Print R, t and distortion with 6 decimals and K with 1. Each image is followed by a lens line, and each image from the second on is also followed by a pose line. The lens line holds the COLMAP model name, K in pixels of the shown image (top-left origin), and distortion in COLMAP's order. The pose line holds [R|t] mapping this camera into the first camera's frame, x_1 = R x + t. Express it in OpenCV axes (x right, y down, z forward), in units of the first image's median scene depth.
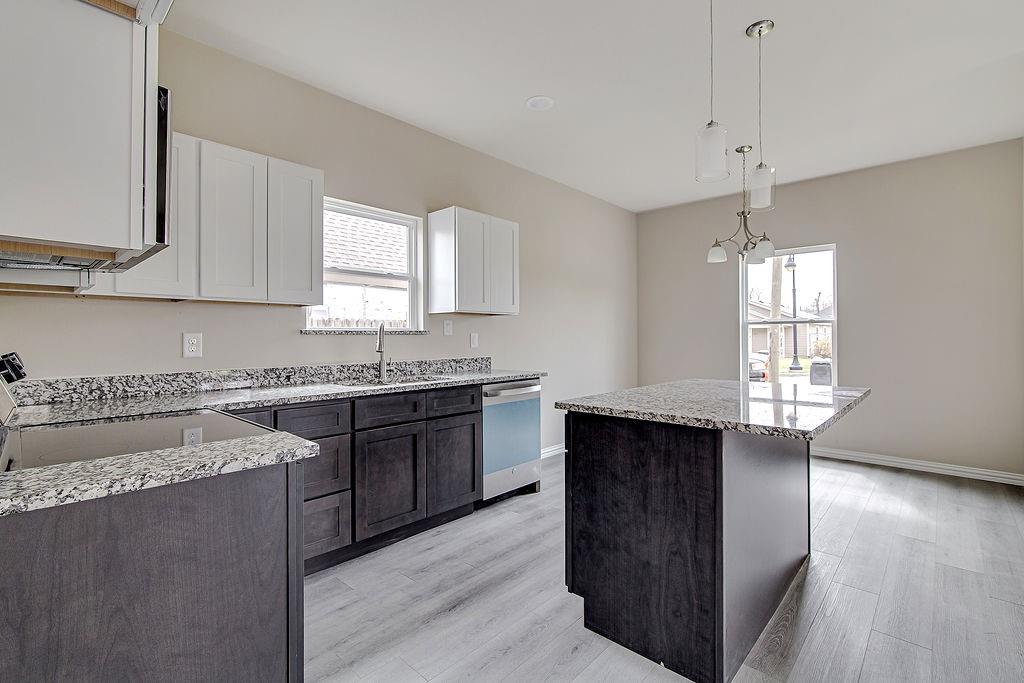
lens RADIAL K [[464.1, 0, 510.8], [0, 464.1, 336.6], [0, 0, 1]] dist [-0.000681, 0.000072]
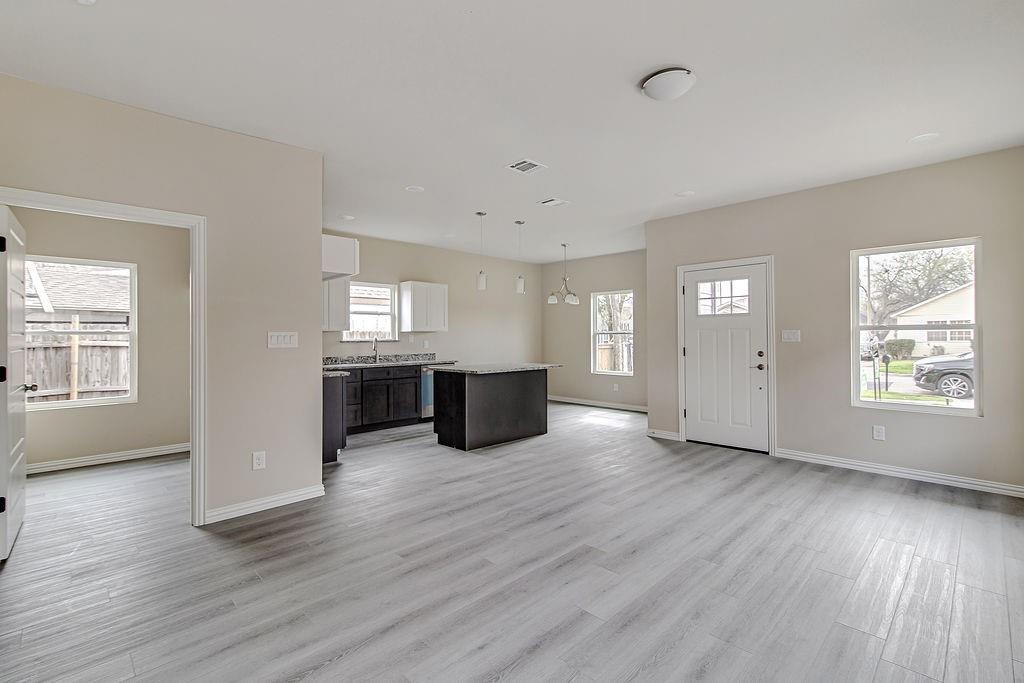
lens RADIAL K [[464.1, 0, 512.0], [0, 464.1, 338.5], [0, 0, 1]] dist [-0.000681, 0.000072]
pose [[0.998984, -0.000399, -0.045071, 0.435329], [0.000573, 0.999992, 0.003836, -0.029020], [0.045069, -0.003858, 0.998976, -1.097447]]
